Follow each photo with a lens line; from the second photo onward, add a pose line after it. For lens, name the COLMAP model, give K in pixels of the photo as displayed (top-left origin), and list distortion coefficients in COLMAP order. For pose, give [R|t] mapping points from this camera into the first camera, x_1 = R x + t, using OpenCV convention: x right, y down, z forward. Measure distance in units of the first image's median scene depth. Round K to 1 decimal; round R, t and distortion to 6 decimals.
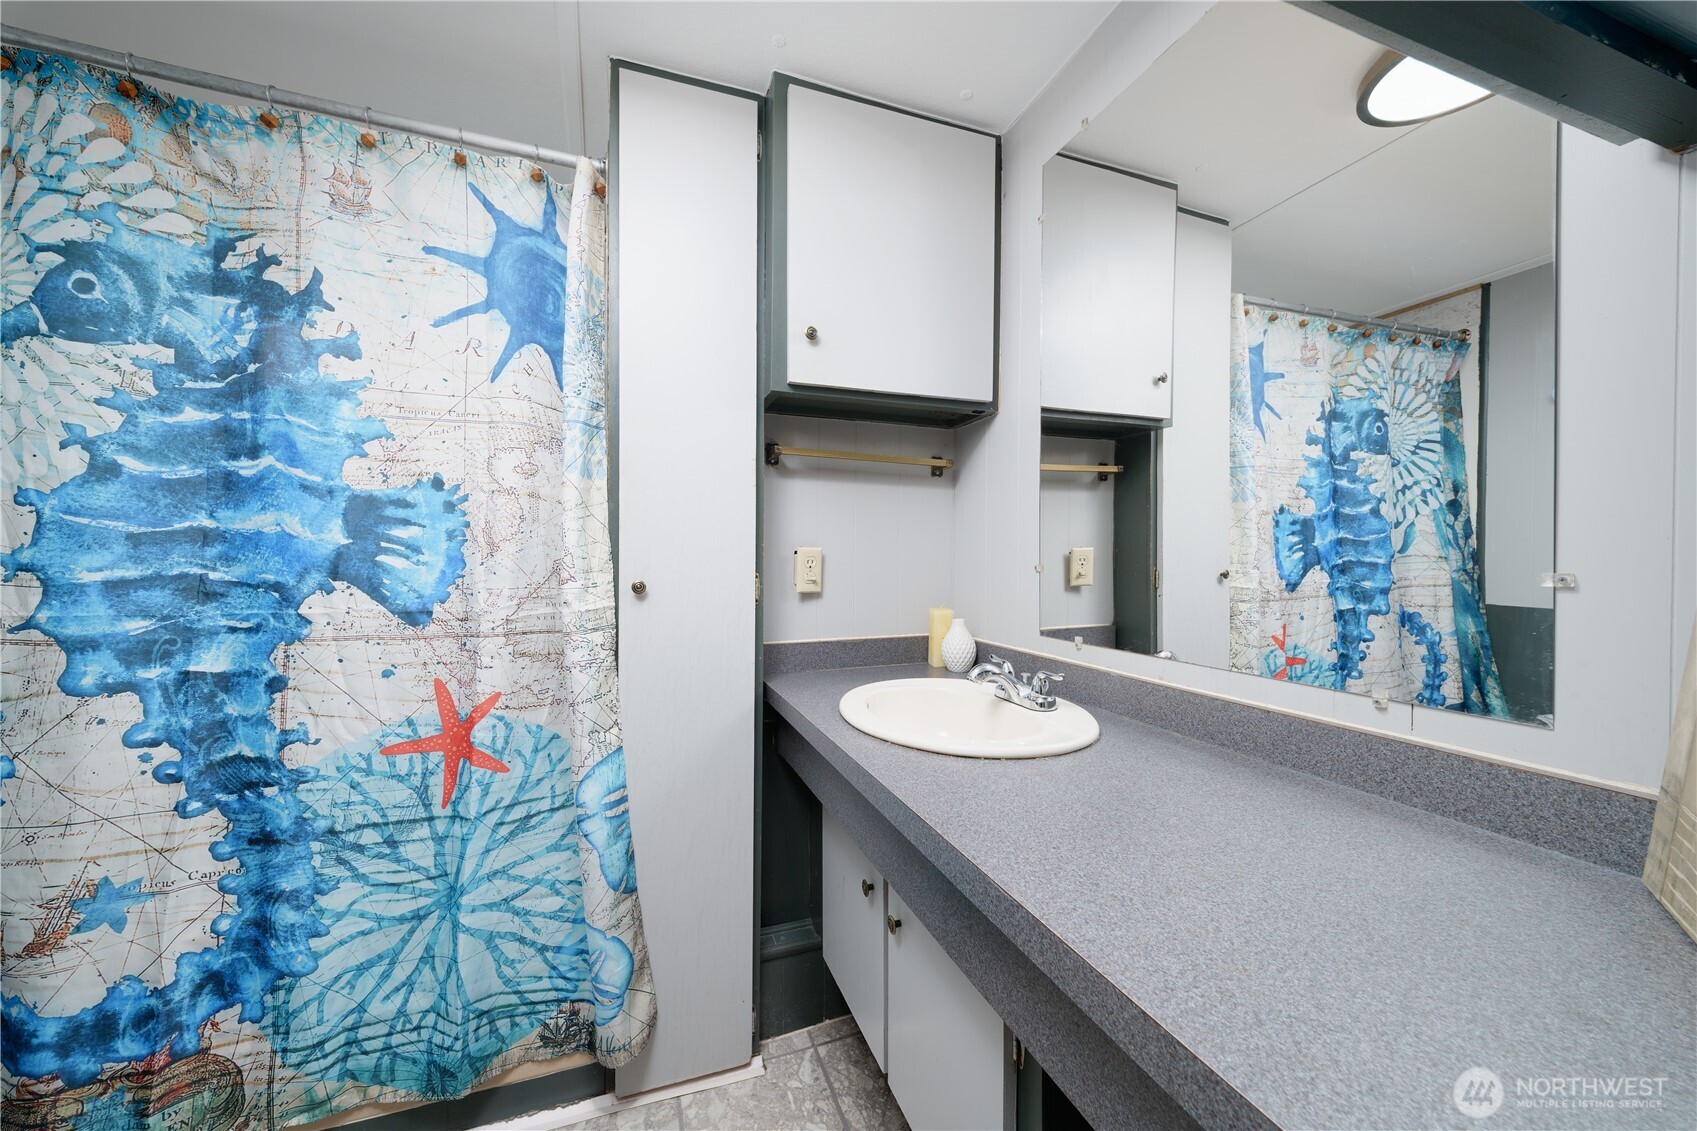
lens RADIAL K [[605.9, 0, 848.5], [0, 605.9, 565.5], [0, 0, 1]] dist [0.000434, 0.000057]
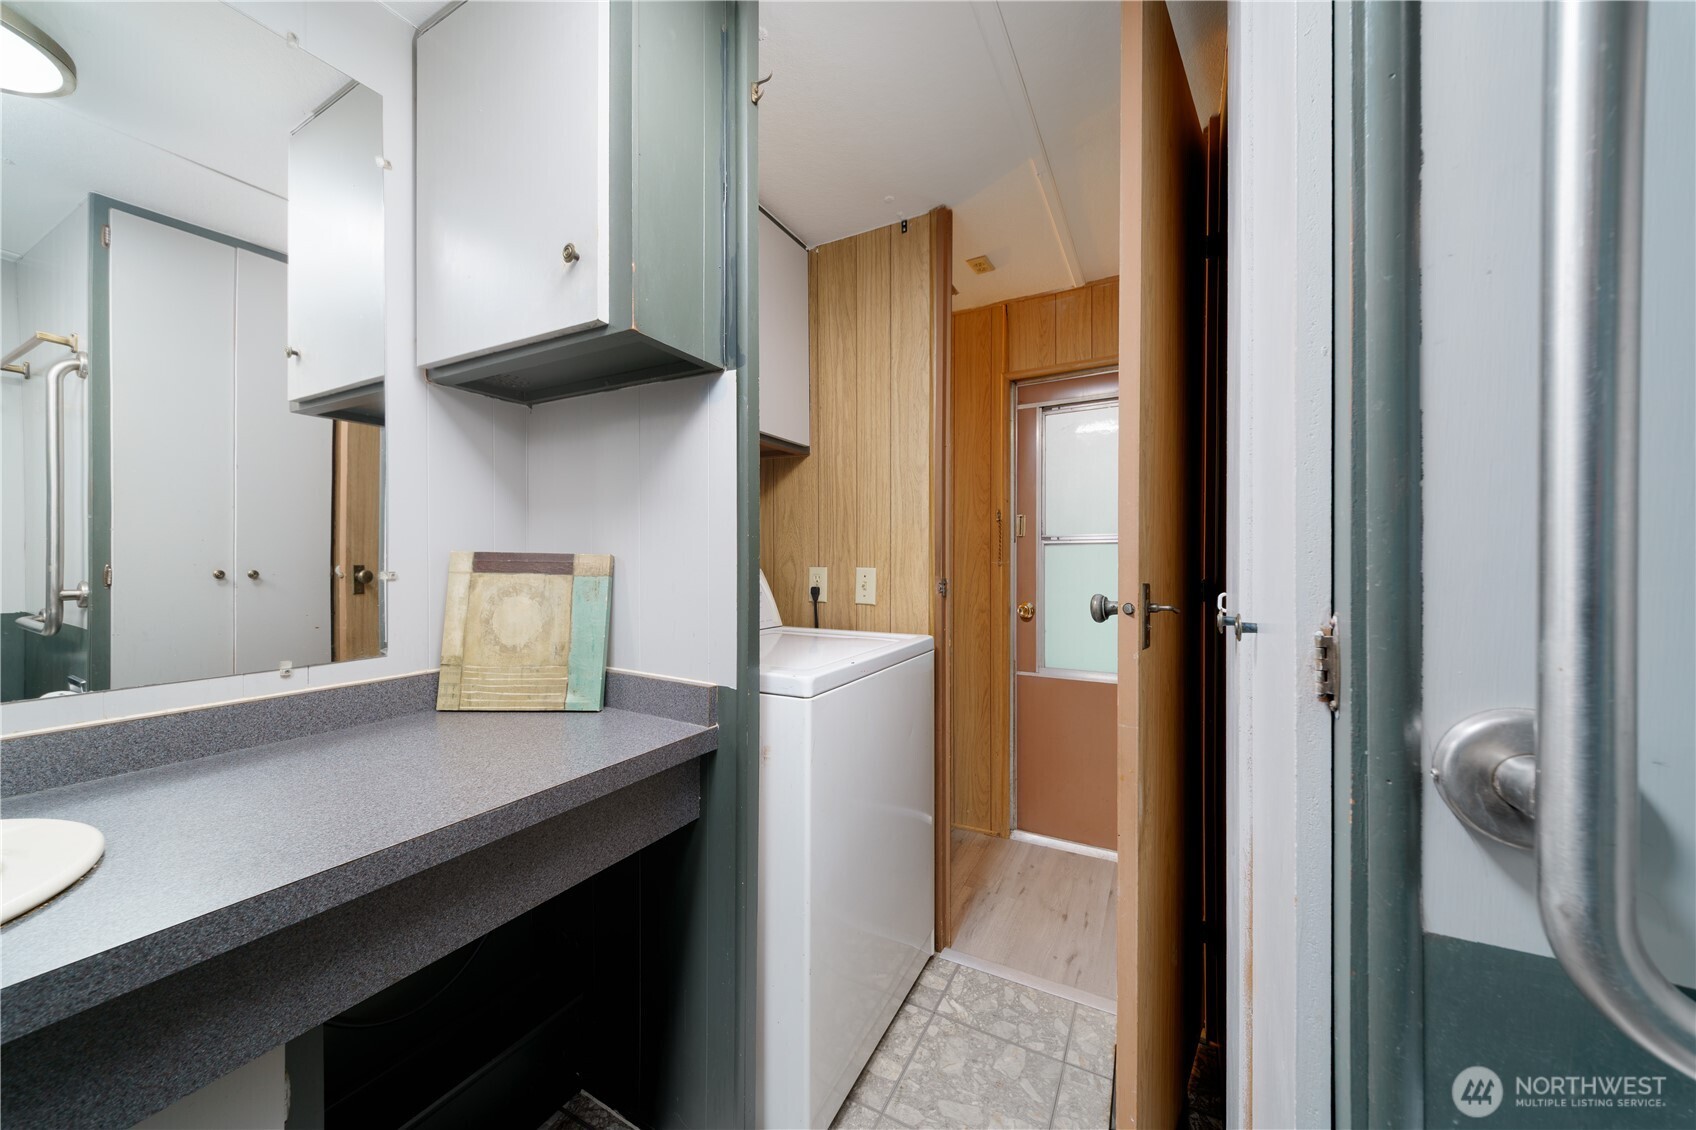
lens RADIAL K [[605.6, 0, 848.0], [0, 605.6, 565.0], [0, 0, 1]] dist [0.000434, 0.000057]
pose [[-0.672248, -0.004771, 0.740310, -1.054258], [0.006376, 0.999905, 0.012234, -0.019112], [-0.740298, 0.012945, -0.672154, 1.092374]]
